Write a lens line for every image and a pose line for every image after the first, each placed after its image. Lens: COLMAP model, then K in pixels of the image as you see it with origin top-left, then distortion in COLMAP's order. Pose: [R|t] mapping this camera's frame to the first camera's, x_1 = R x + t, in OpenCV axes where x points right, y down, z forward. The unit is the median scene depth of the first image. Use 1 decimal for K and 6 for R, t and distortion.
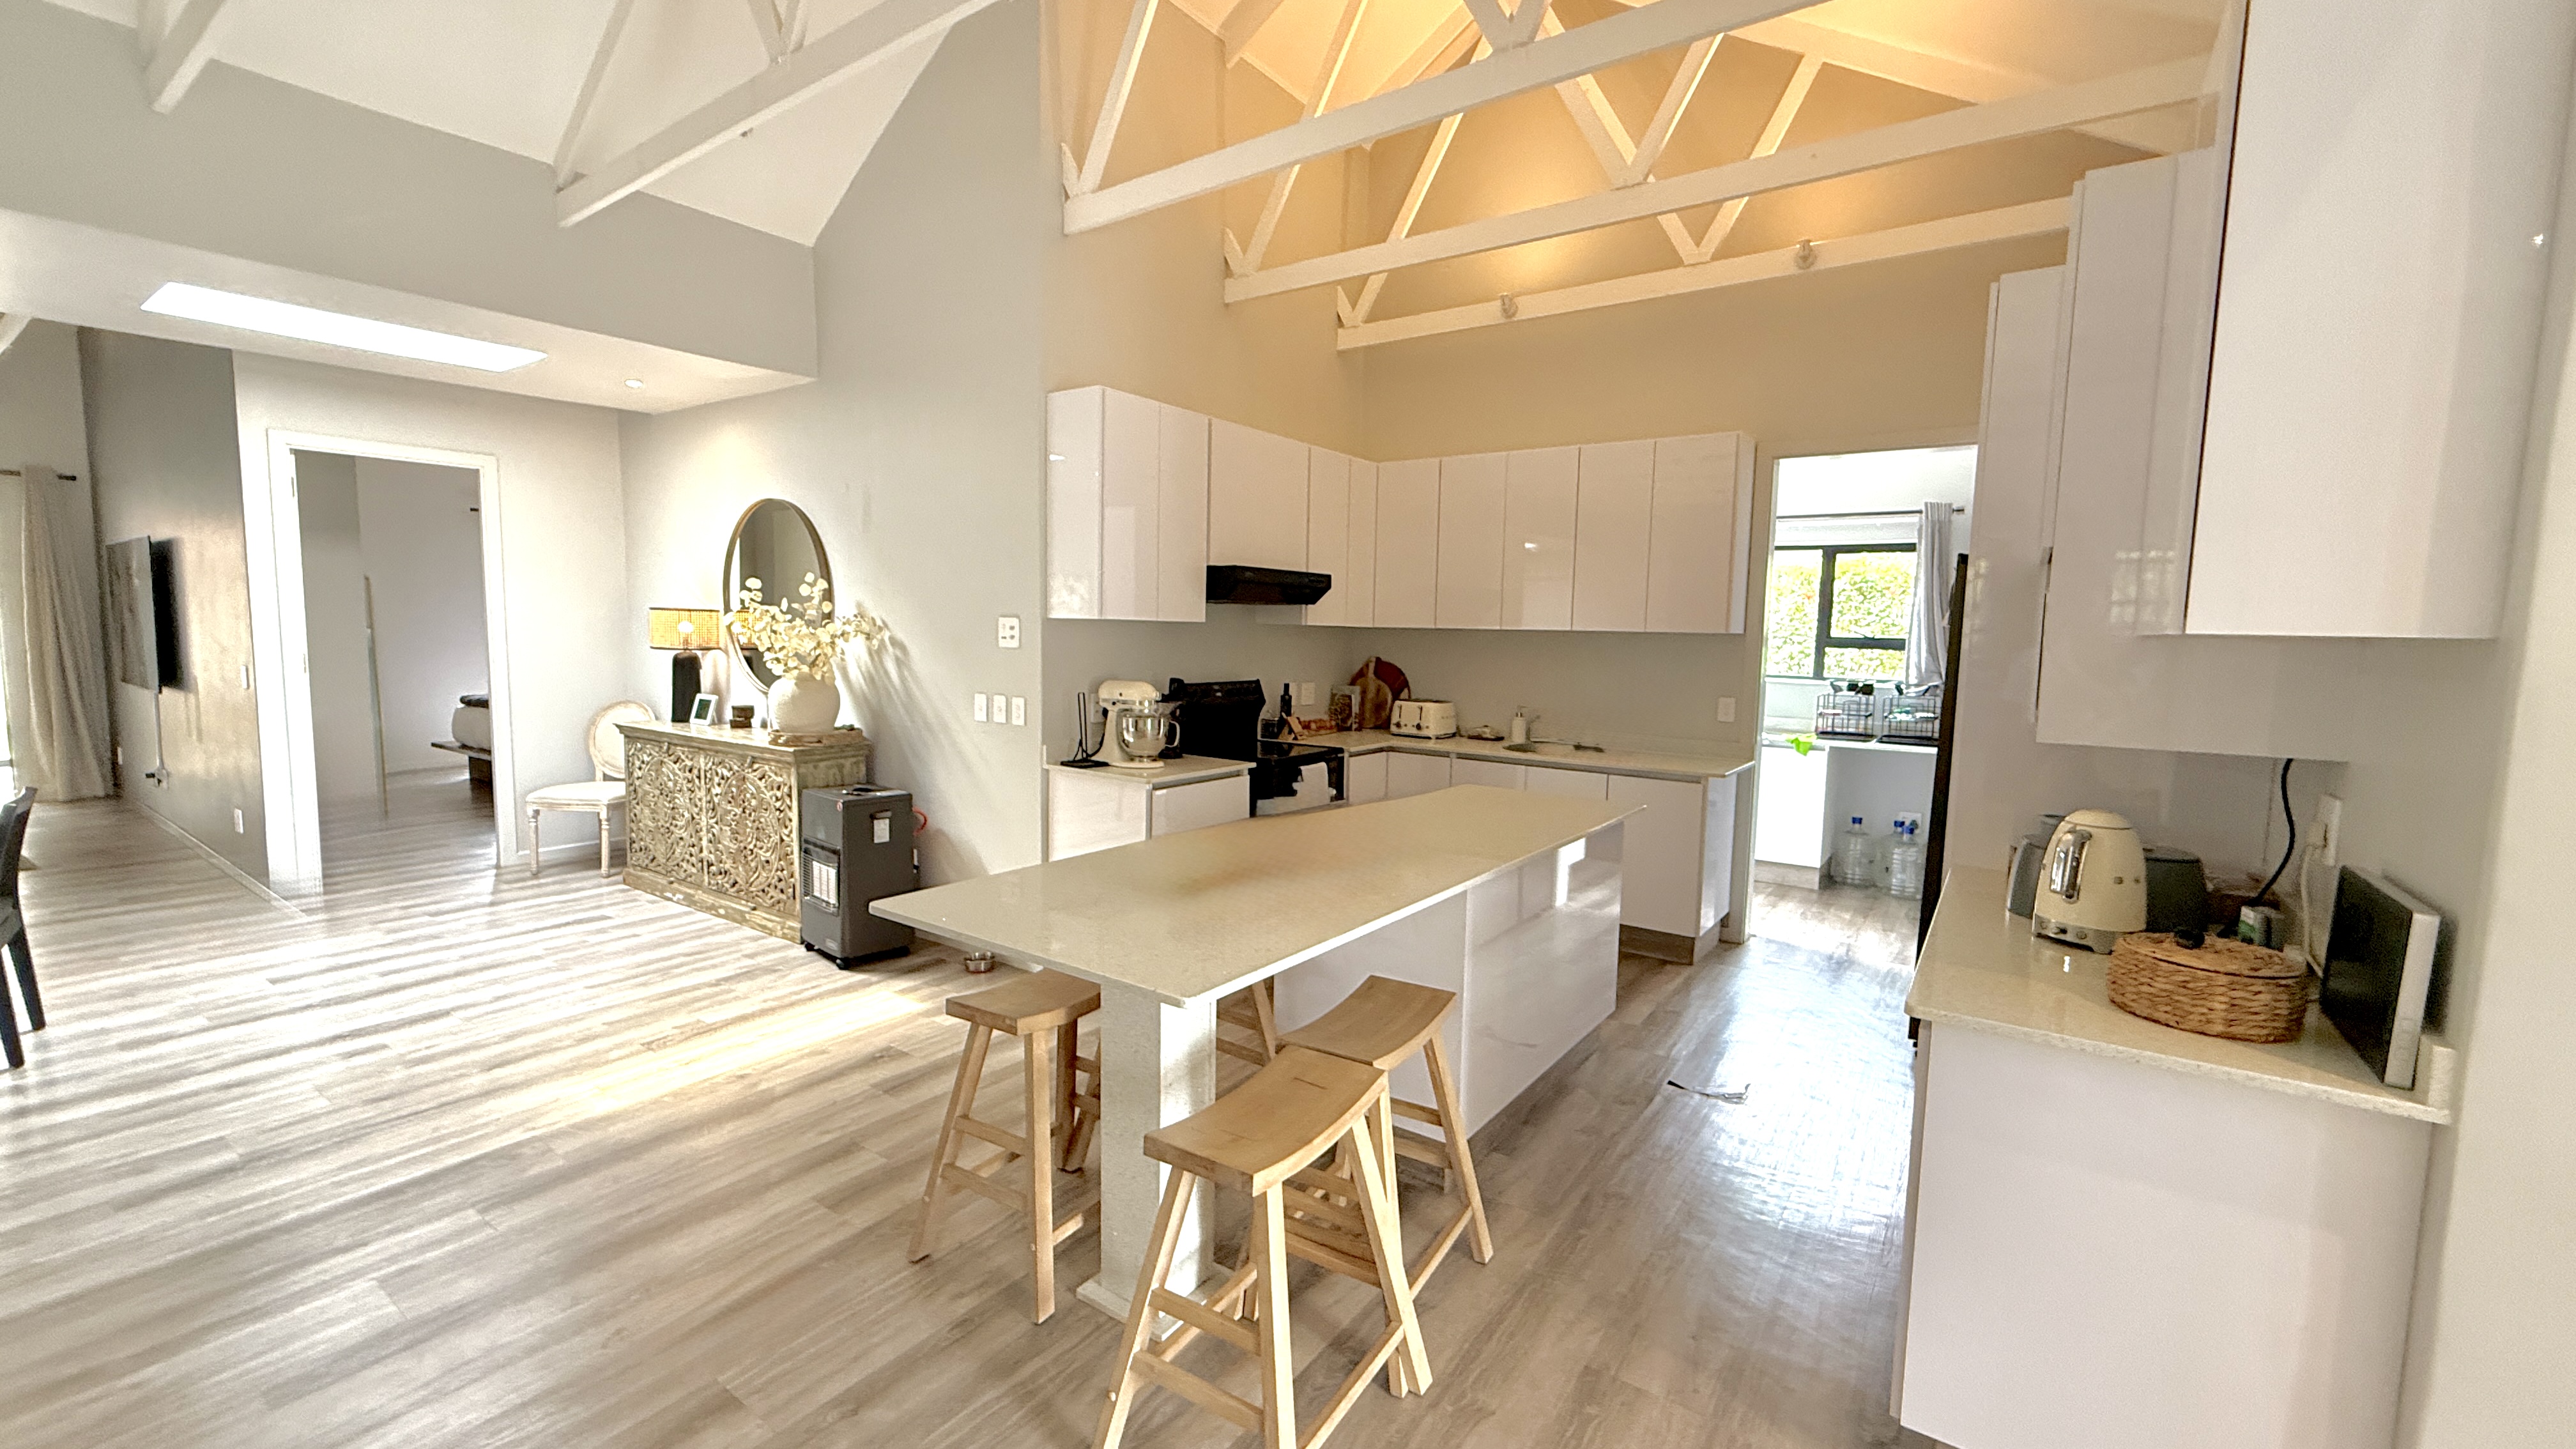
lens RADIAL K [[1027.5, 0, 1283.6], [0, 1027.5, 724.2], [0, 0, 1]] dist [0.001917, -0.001021]
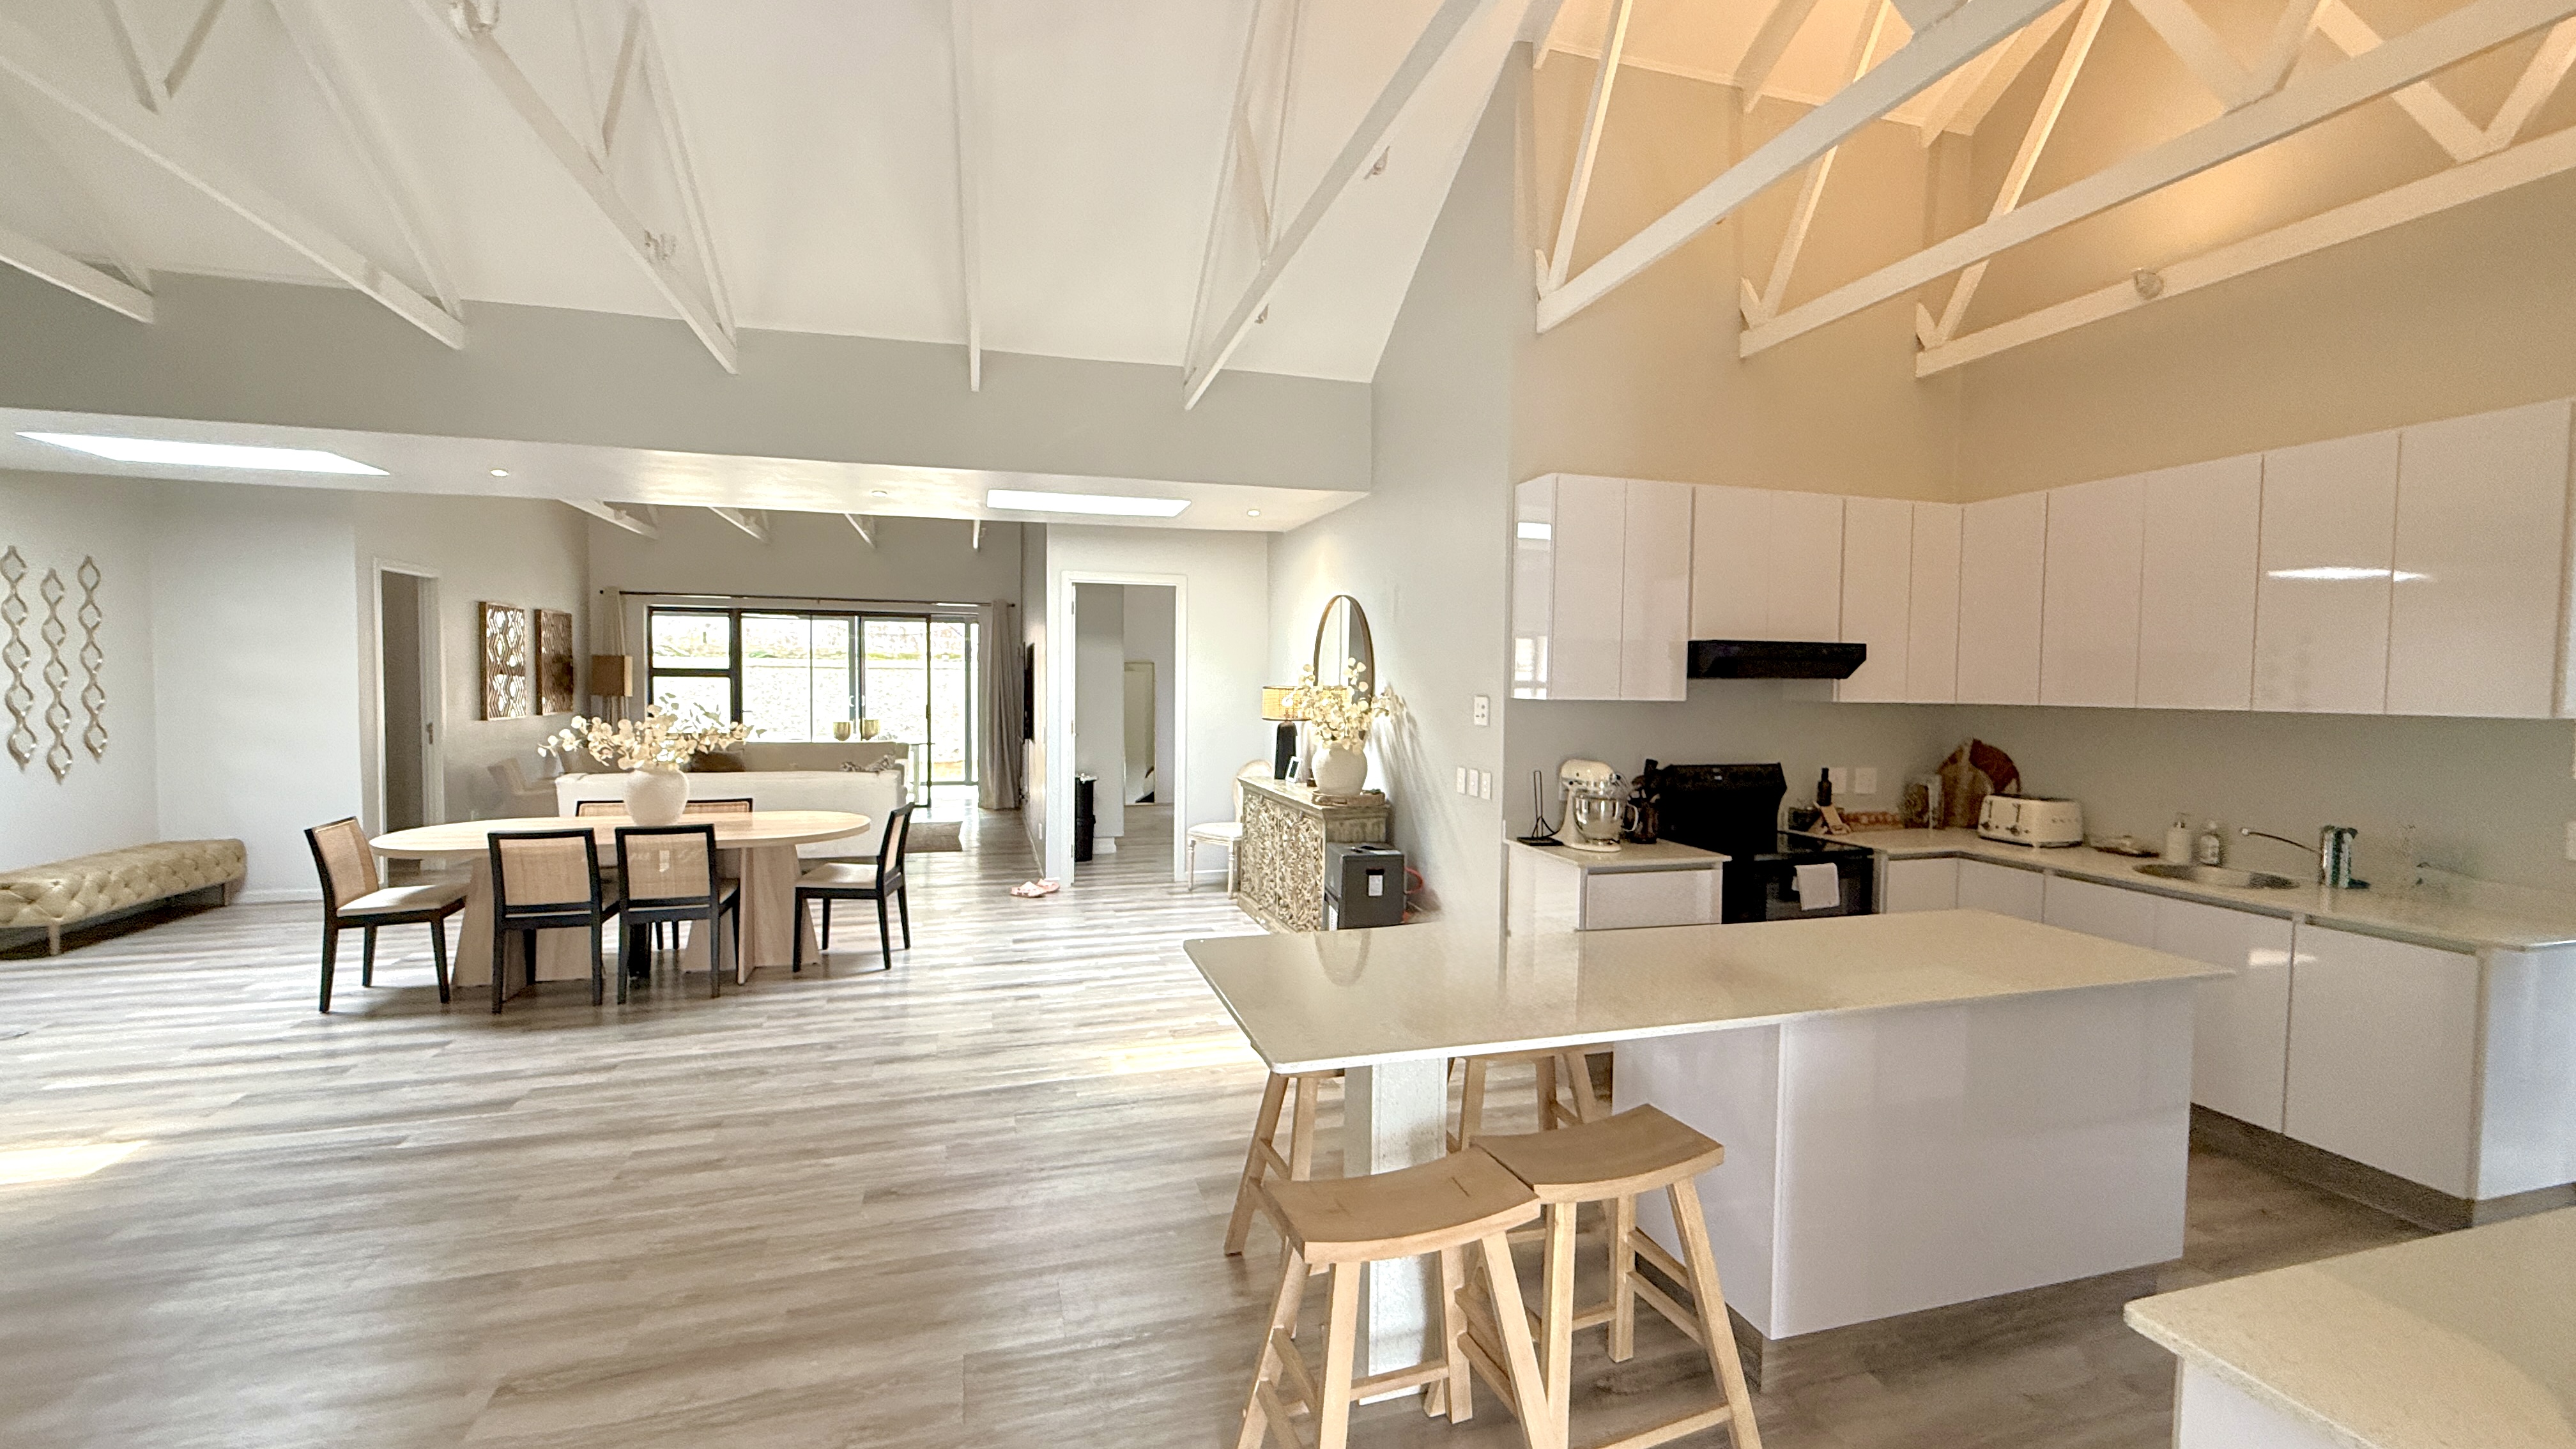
lens RADIAL K [[1027.5, 0, 1282.0], [0, 1027.5, 724.5], [0, 0, 1]] dist [0.001917, -0.001021]
pose [[0.787240, 0.015411, -0.616454, 0.206854], [-0.053055, 0.997673, -0.042812, -0.017681], [0.614360, 0.066409, 0.786226, 0.037496]]
